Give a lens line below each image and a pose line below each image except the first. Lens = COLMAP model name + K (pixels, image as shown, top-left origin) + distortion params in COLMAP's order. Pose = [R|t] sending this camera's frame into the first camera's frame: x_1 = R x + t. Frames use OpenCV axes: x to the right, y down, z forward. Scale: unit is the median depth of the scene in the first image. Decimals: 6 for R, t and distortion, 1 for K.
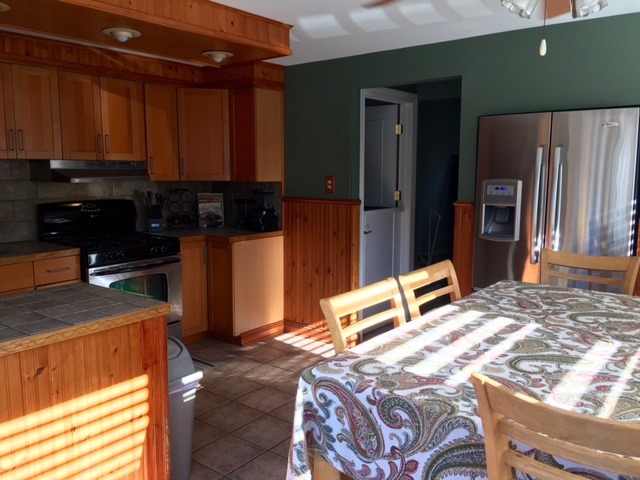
lens RADIAL K [[545.3, 0, 319.4], [0, 545.3, 240.9], [0, 0, 1]] dist [0.041590, -0.051649]
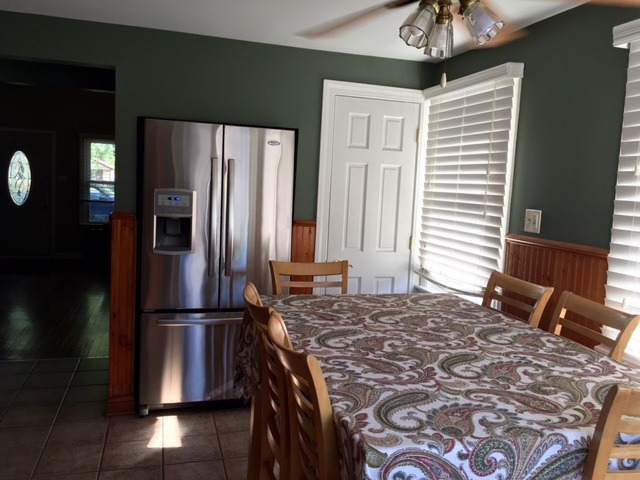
lens RADIAL K [[545.3, 0, 320.4], [0, 545.3, 236.8], [0, 0, 1]] dist [0.041590, -0.051649]
pose [[0.579786, -0.052783, 0.813057, -0.687606], [0.061352, 0.997895, 0.021033, -0.084165], [-0.812455, 0.037688, 0.581804, 0.619561]]
